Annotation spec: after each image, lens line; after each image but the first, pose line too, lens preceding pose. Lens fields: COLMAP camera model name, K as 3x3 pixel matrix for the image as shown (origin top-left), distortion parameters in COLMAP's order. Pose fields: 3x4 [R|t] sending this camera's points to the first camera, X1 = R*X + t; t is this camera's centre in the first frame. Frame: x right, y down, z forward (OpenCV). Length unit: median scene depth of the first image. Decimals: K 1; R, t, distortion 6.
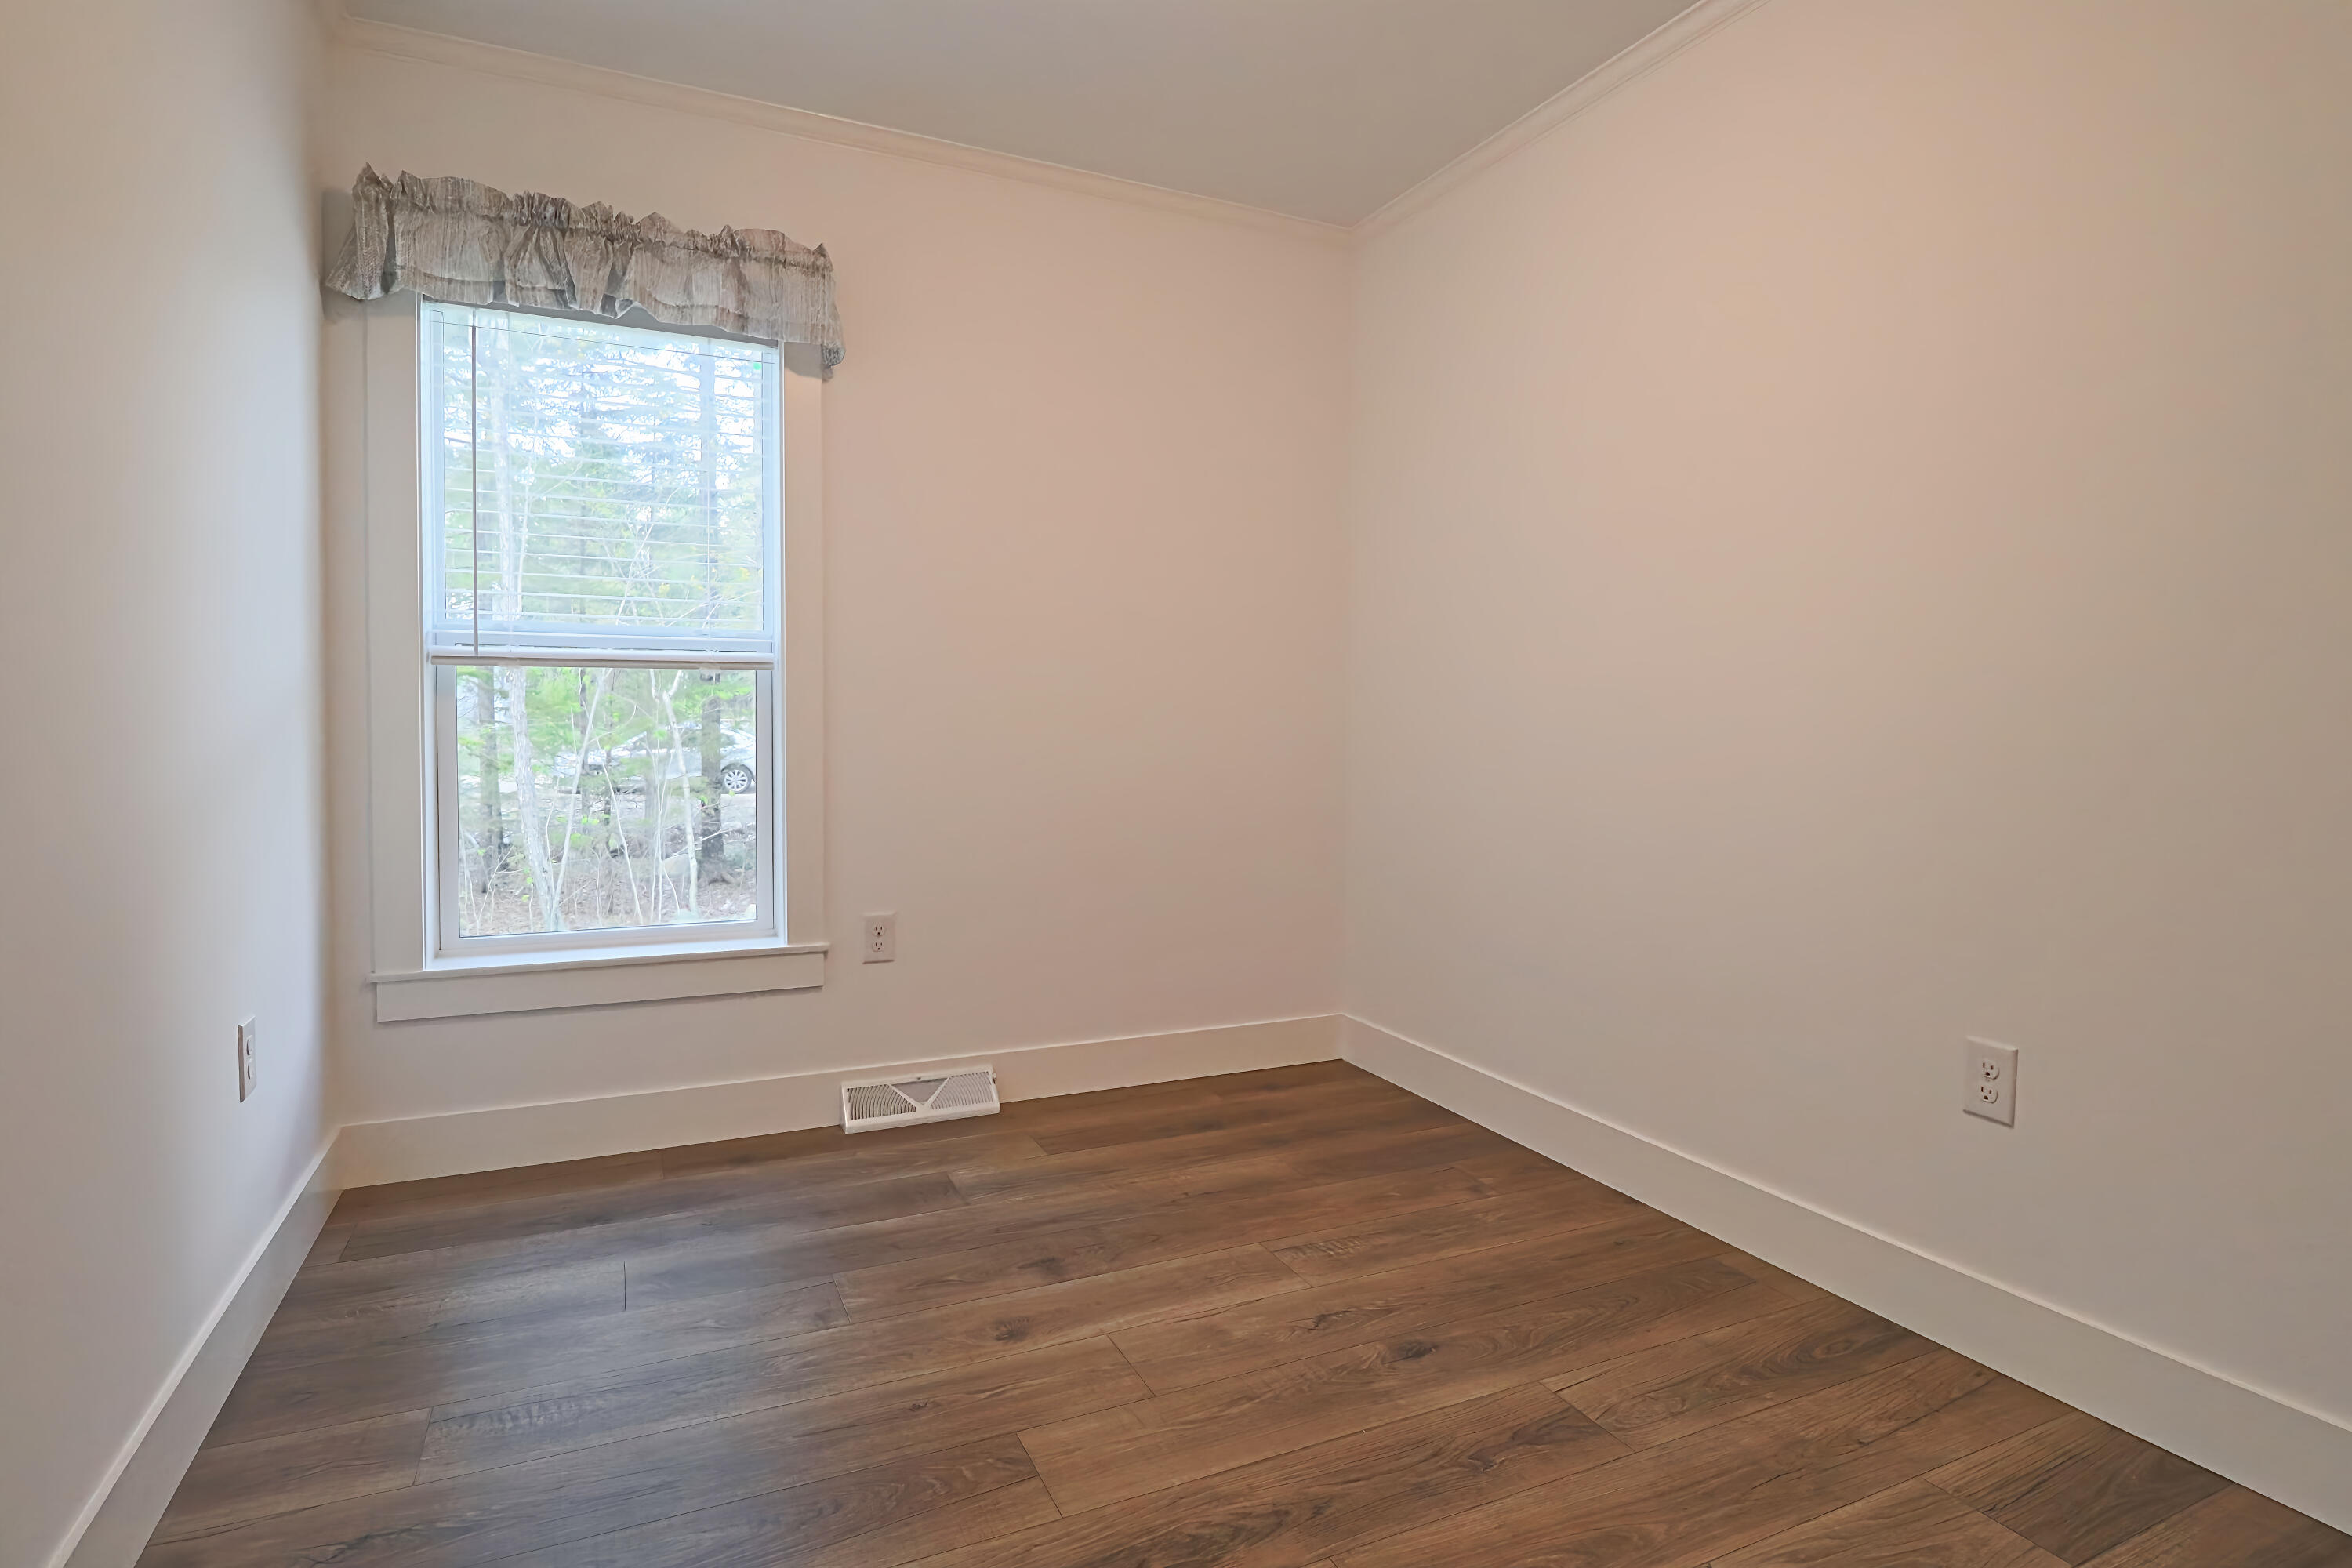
lens RADIAL K [[1225.3, 0, 1192.6], [0, 1225.3, 749.7], [0, 0, 1]] dist [-0.010688, -0.006509]
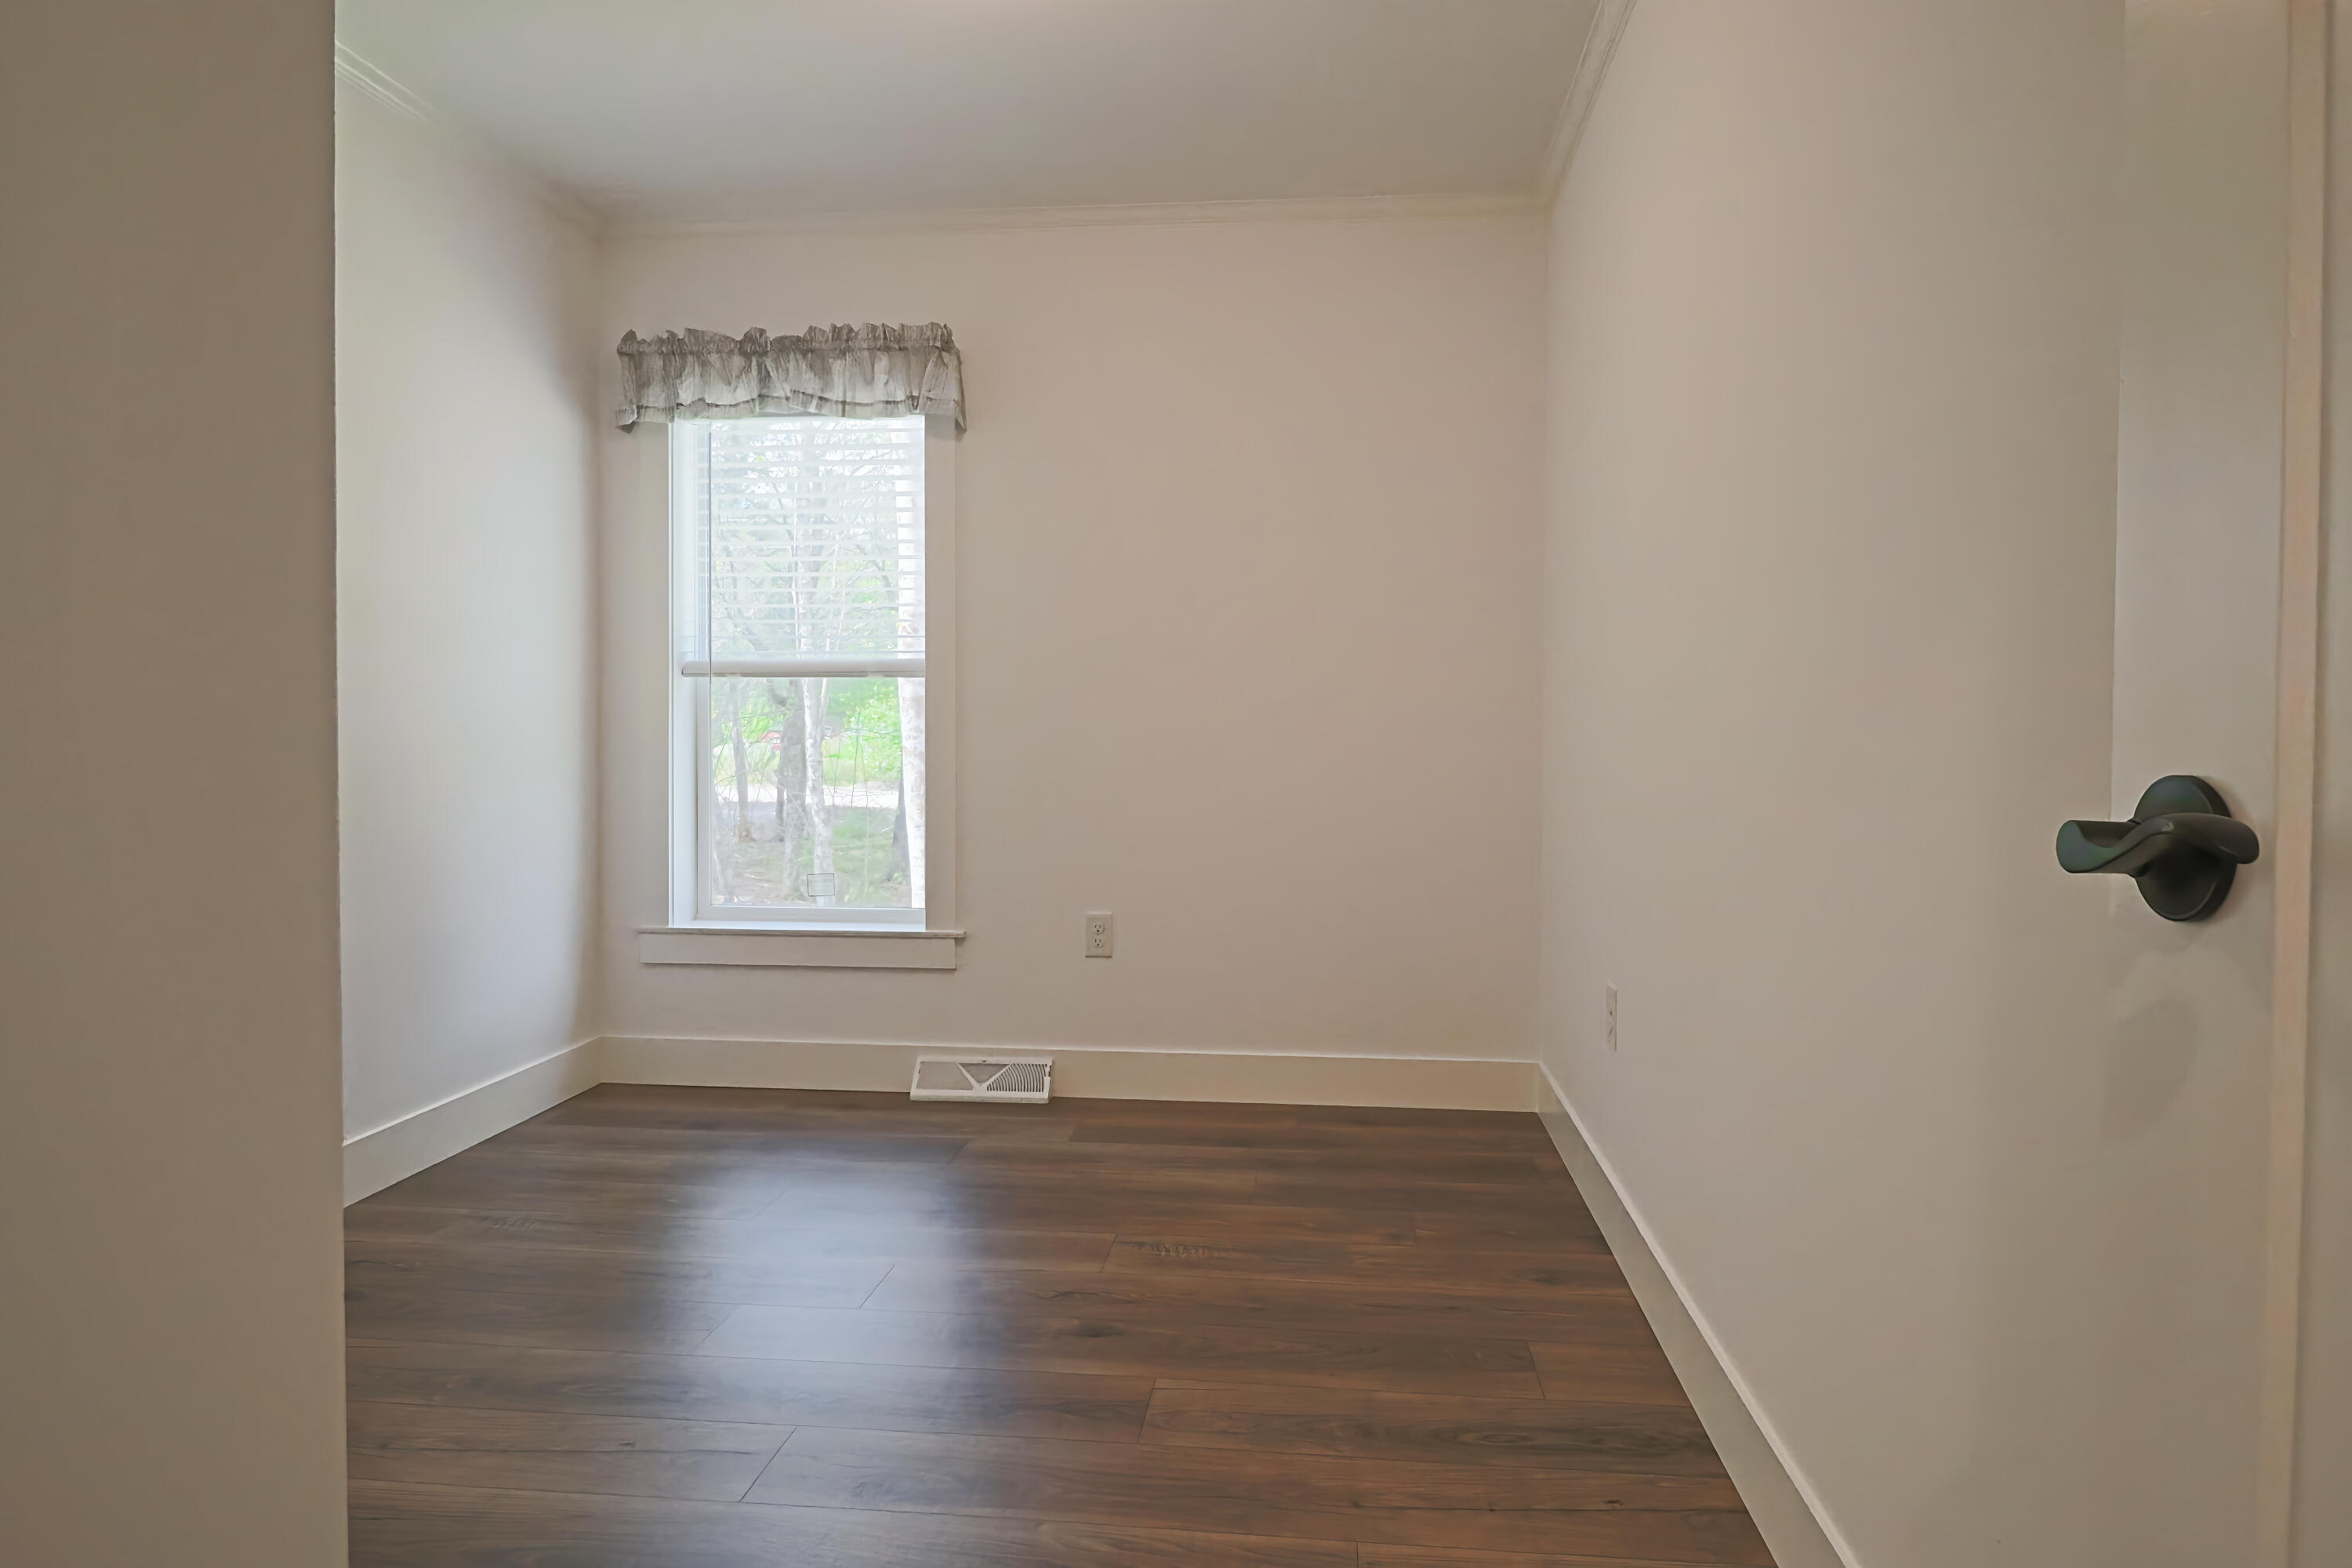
lens RADIAL K [[1414.3, 0, 1145.3], [0, 1414.3, 664.1], [0, 0, 1]] dist [0.008461, 0.000481]
pose [[0.837220, -0.039841, -0.545413, 0.644651], [-0.003623, 0.996917, -0.078383, 0.018280], [0.546854, 0.067600, 0.834494, -0.007883]]
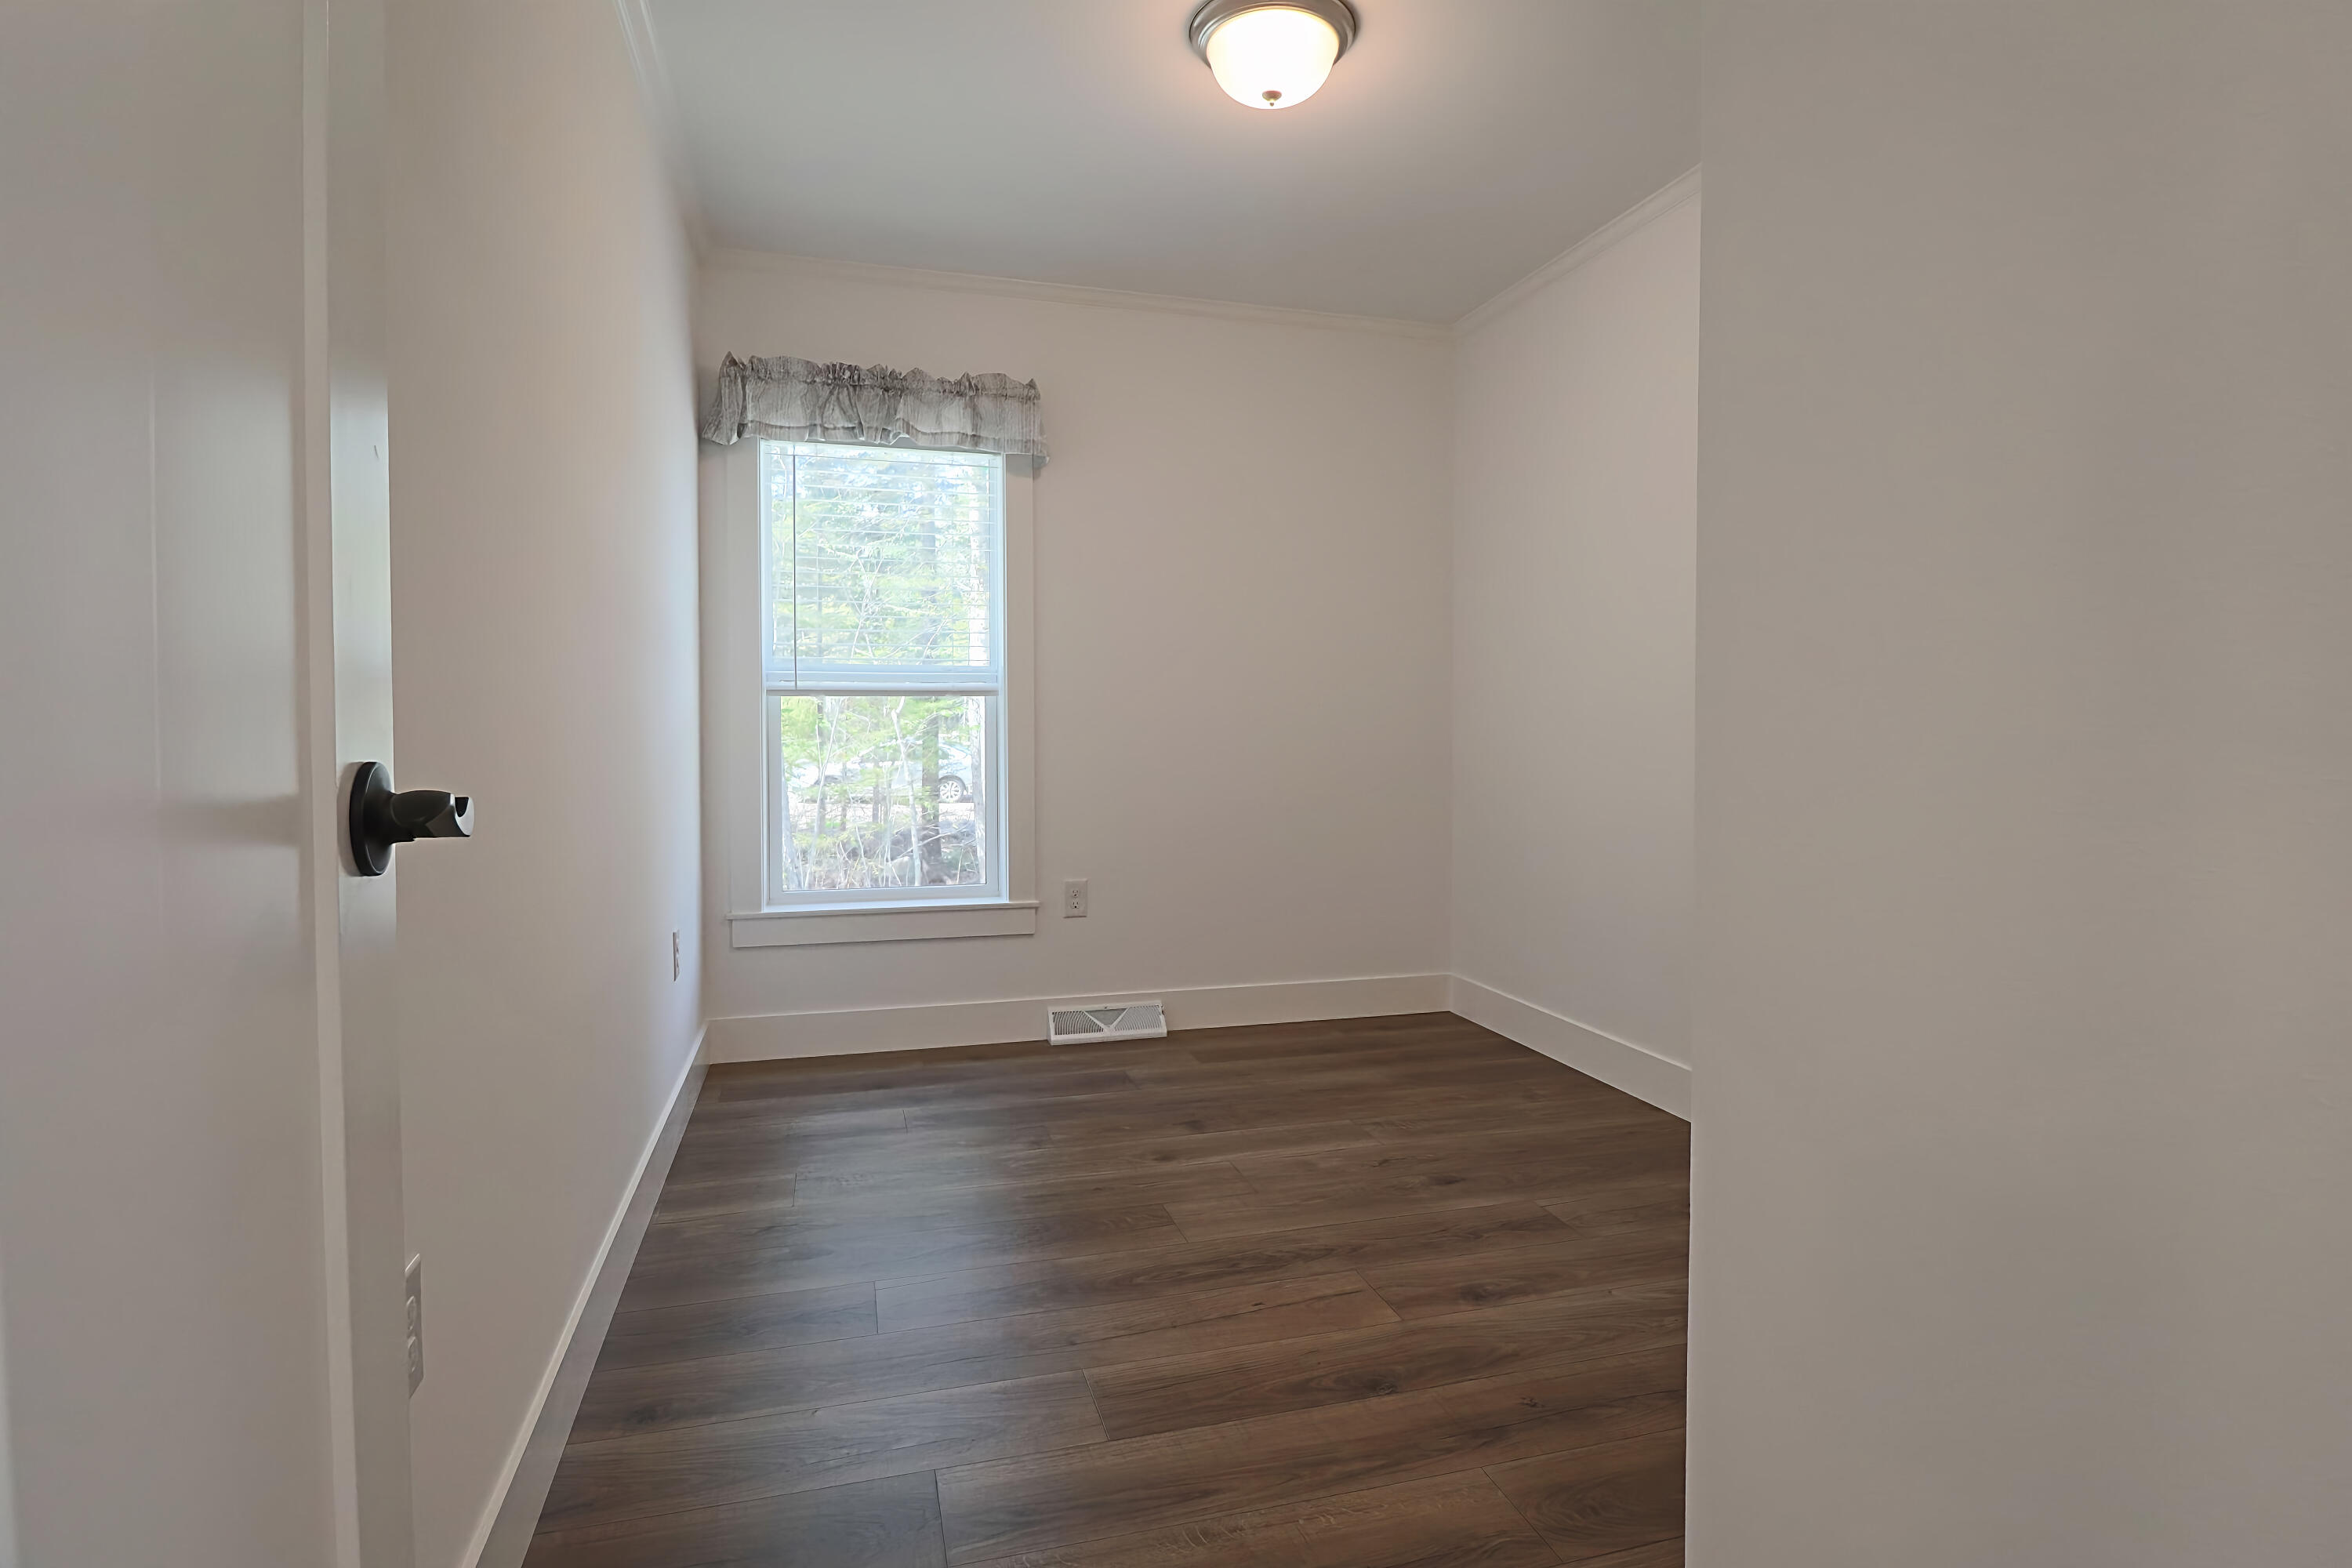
lens RADIAL K [[1225.3, 0, 1166.7], [0, 1225.3, 731.0], [0, 0, 1]] dist [-0.010688, -0.006509]
pose [[0.983939, -0.009192, -0.178270, 0.086765], [0.004580, 0.999644, -0.026266, 0.010365], [0.178448, 0.025028, 0.983631, -0.320037]]
